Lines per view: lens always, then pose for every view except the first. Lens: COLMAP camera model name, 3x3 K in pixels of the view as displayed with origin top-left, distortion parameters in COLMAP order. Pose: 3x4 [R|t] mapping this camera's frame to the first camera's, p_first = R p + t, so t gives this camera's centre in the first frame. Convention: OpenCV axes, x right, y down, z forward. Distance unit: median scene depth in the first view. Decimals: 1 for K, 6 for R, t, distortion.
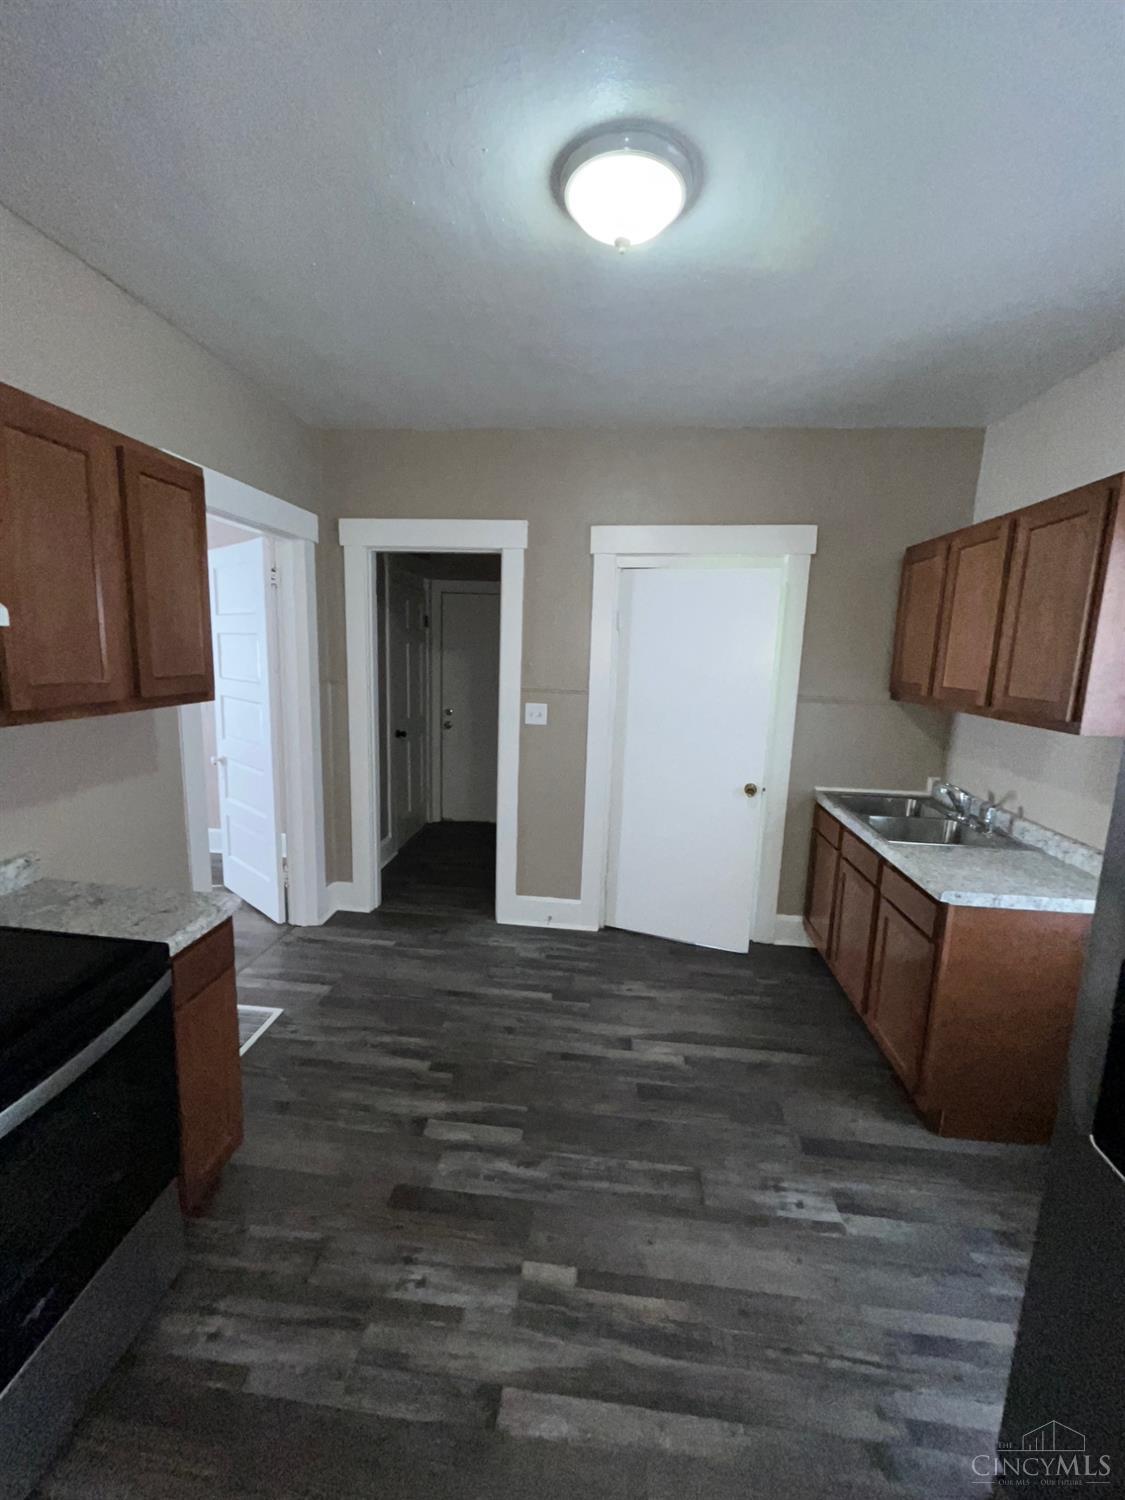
lens RADIAL K [[608.1, 0, 561.1], [0, 608.1, 749.5], [0, 0, 1]] dist [0.003210, 0.000127]
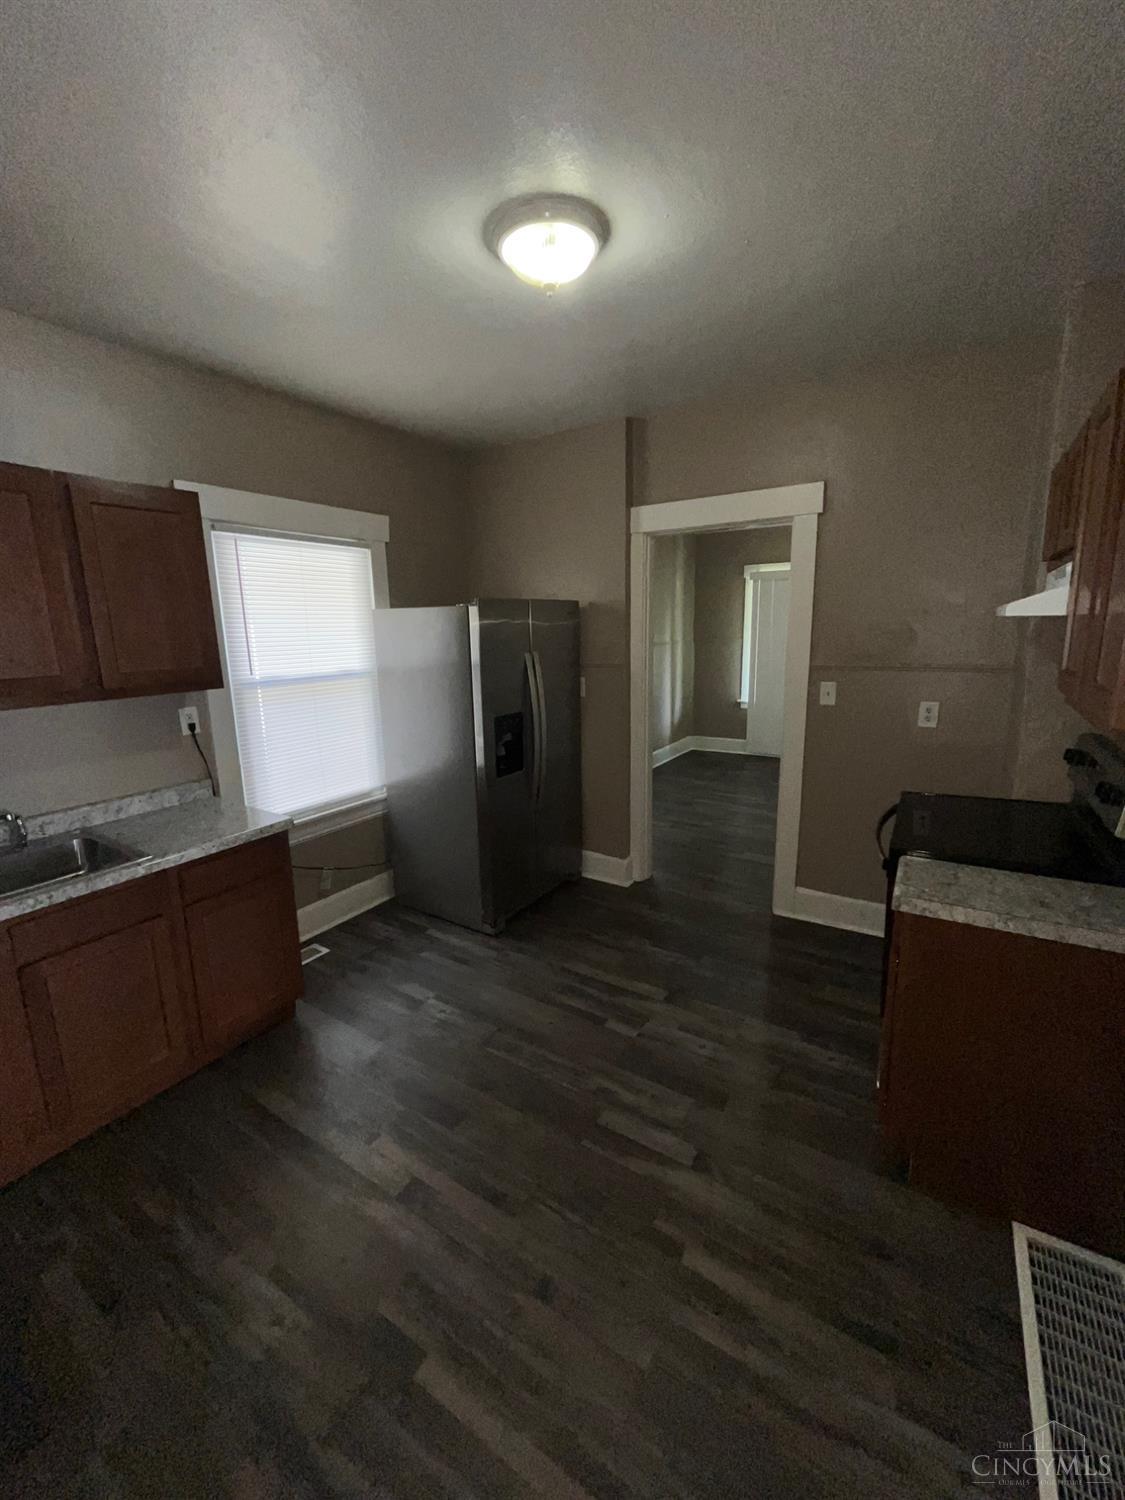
lens RADIAL K [[589.0, 0, 570.2], [0, 589.0, 751.7], [0, 0, 1]] dist [-0.001240, -0.000121]
pose [[-0.896428, -0.105958, 0.430337, -0.377409], [0.068399, 0.926290, 0.370553, -0.291700], [-0.437879, 0.361608, -0.823105, 1.611916]]
